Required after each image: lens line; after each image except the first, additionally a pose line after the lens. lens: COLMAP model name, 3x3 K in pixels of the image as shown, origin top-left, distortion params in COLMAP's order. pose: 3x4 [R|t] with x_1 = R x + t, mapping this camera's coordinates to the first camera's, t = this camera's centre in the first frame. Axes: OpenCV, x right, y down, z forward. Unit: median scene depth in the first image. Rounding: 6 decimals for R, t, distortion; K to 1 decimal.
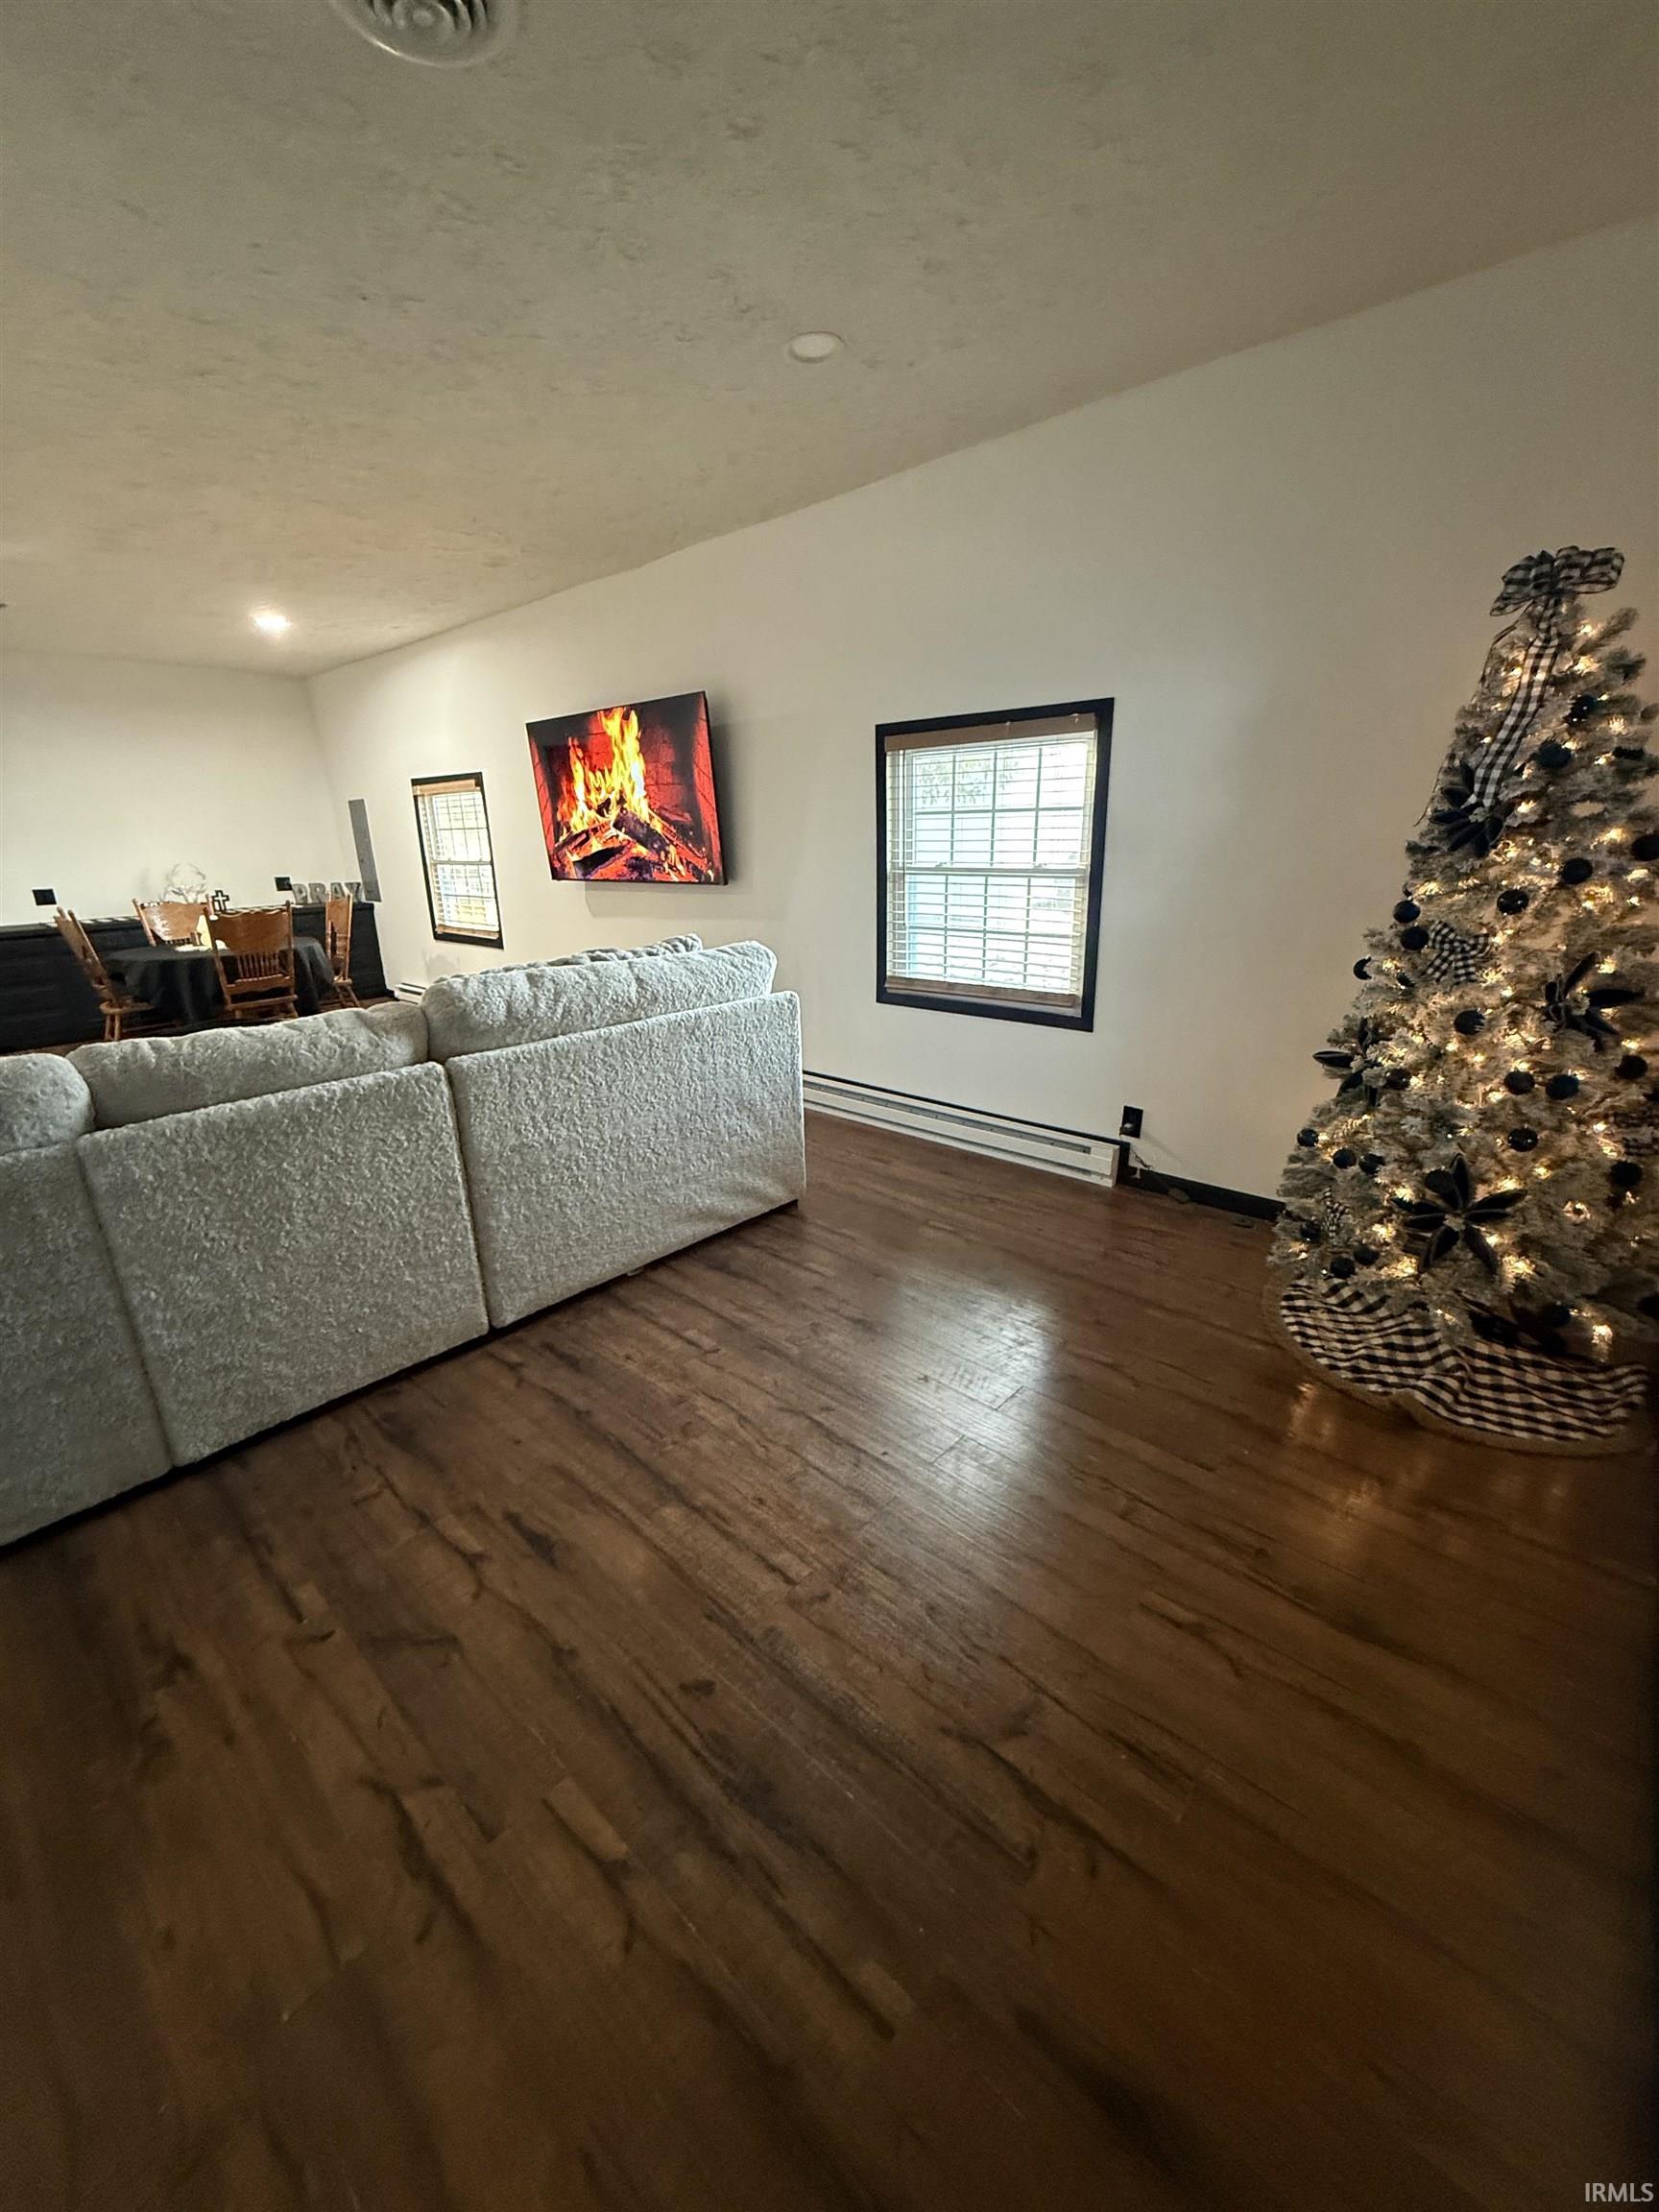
lens RADIAL K [[880.9, 0, 830.6], [0, 880.9, 1107.7], [0, 0, 1]] dist [-0.000120, 0.000178]
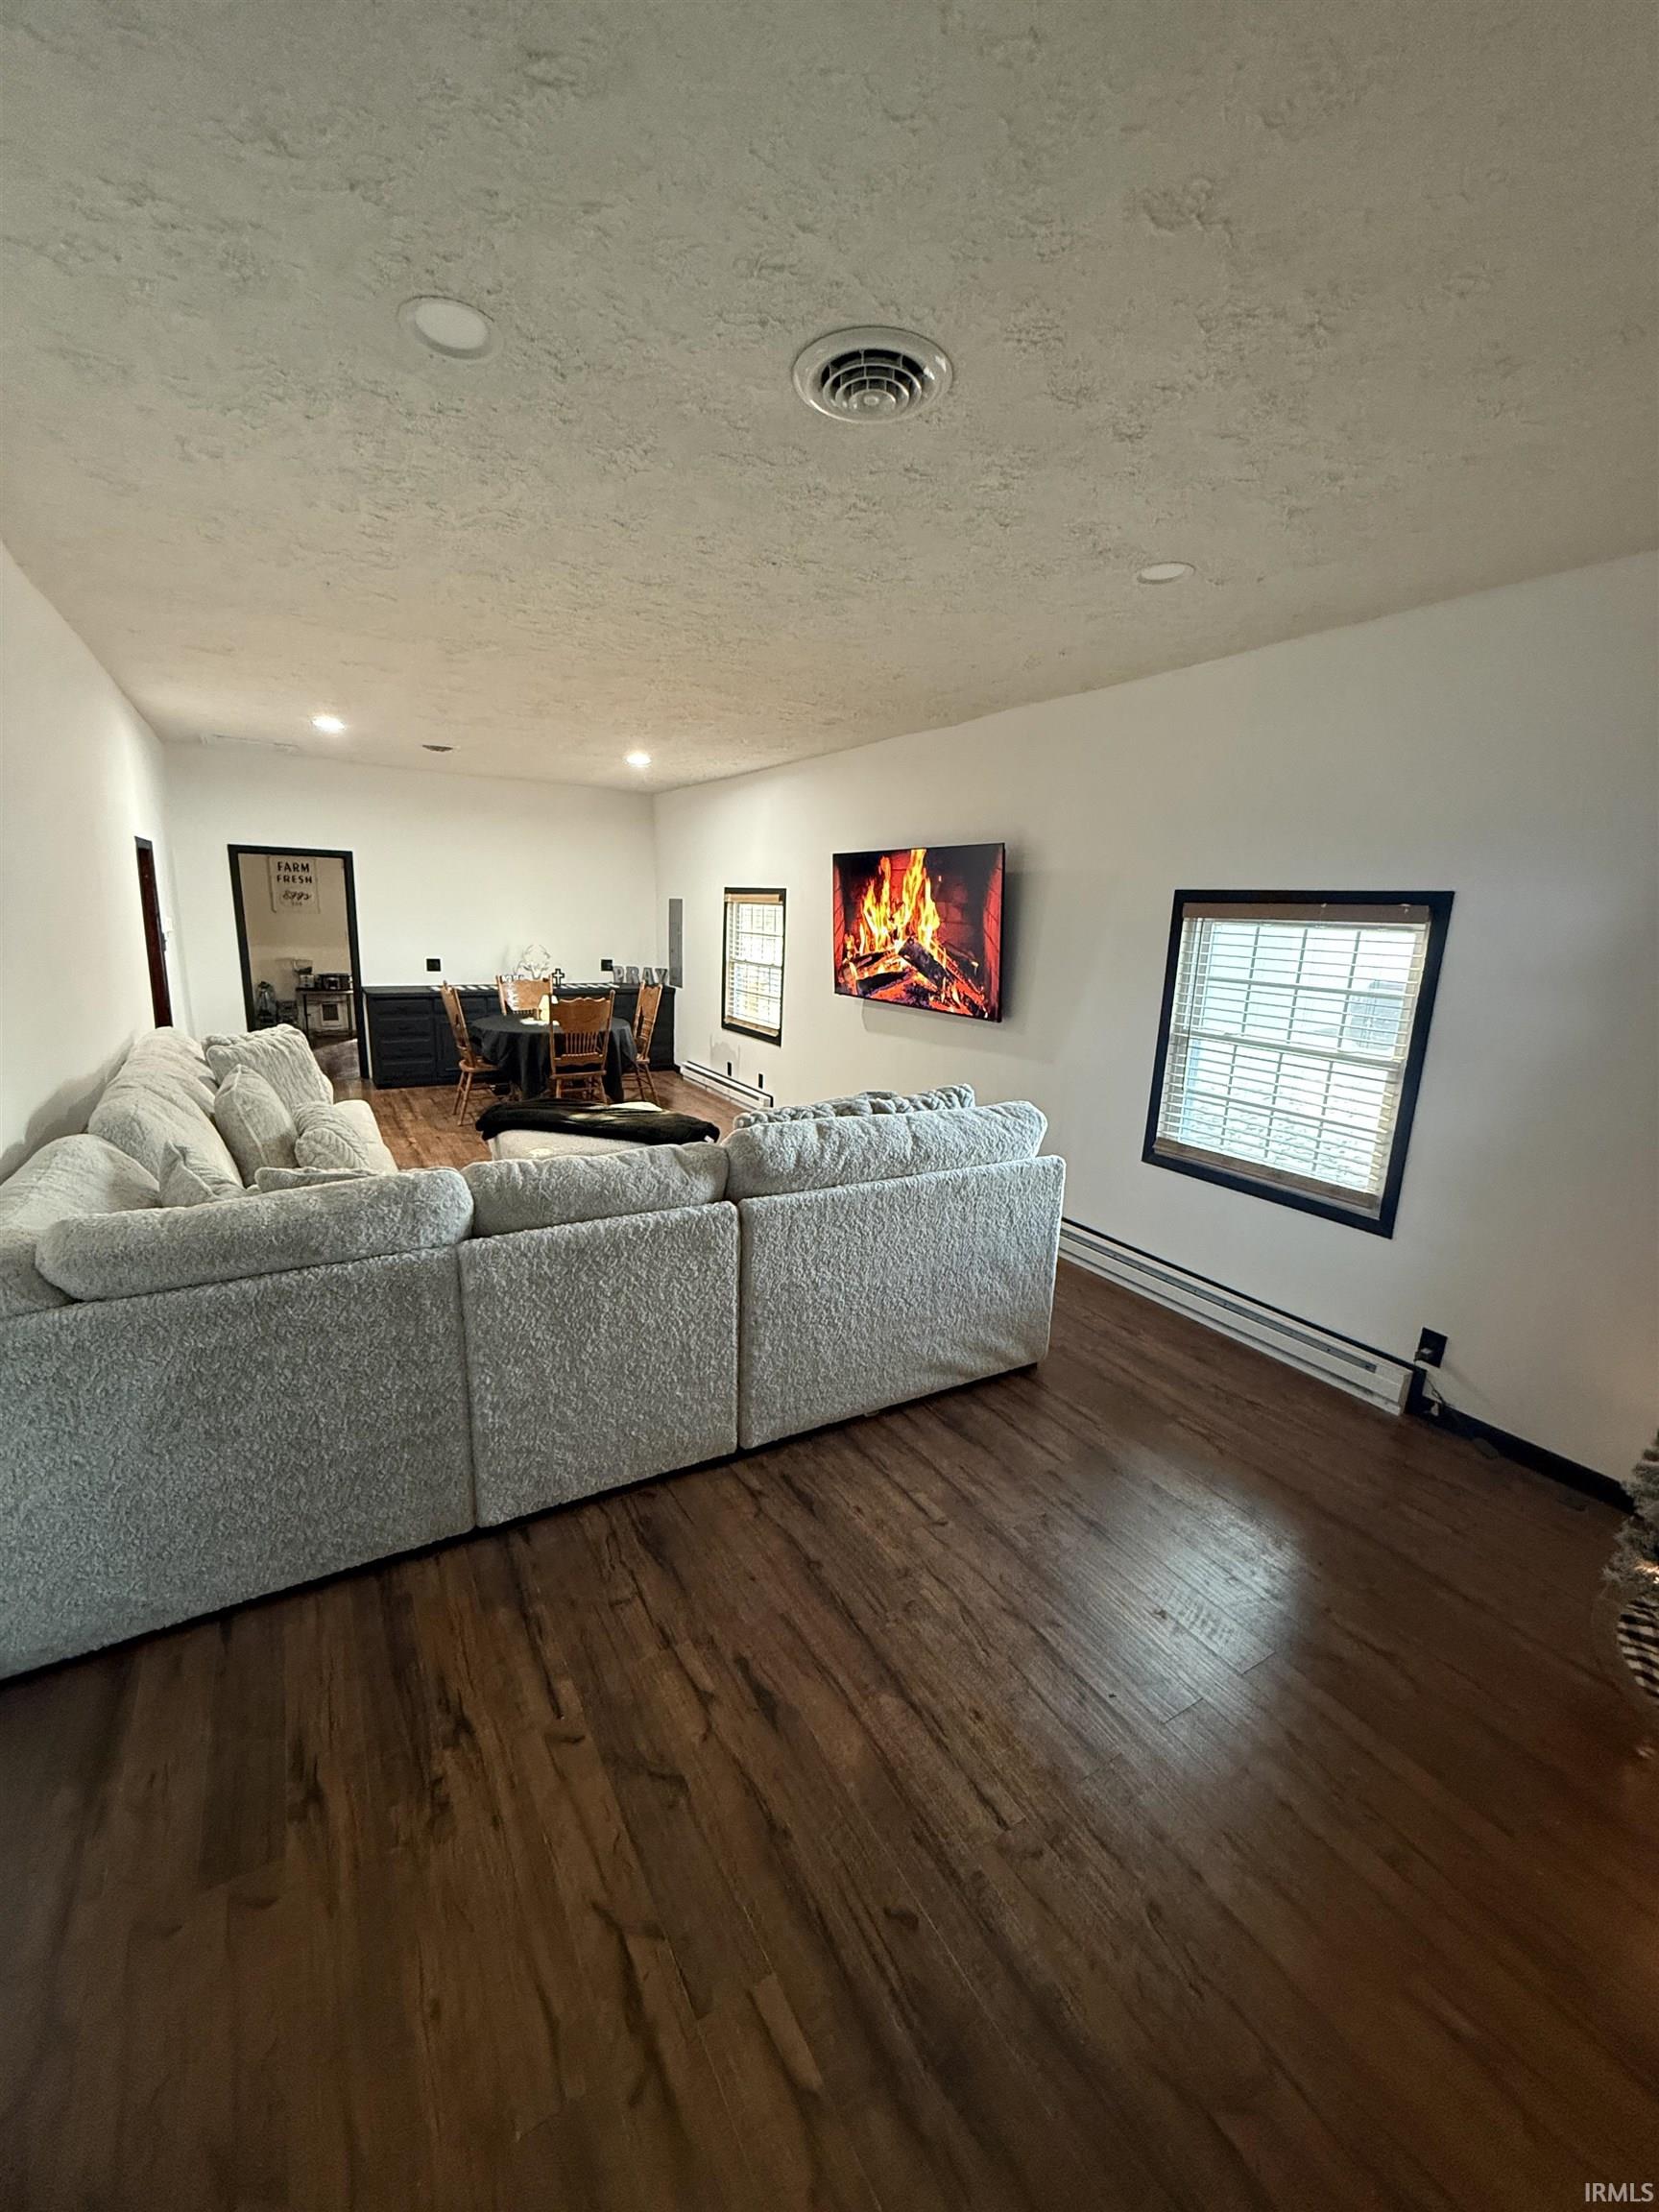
lens RADIAL K [[880.9, 0, 828.9], [0, 880.9, 1106.0], [0, 0, 1]] dist [-0.000120, 0.000178]
pose [[0.956459, 0.120281, -0.265929, -0.046405], [-0.143407, 0.987238, -0.069255, -0.107861], [0.254205, 0.104376, 0.961502, -0.050355]]
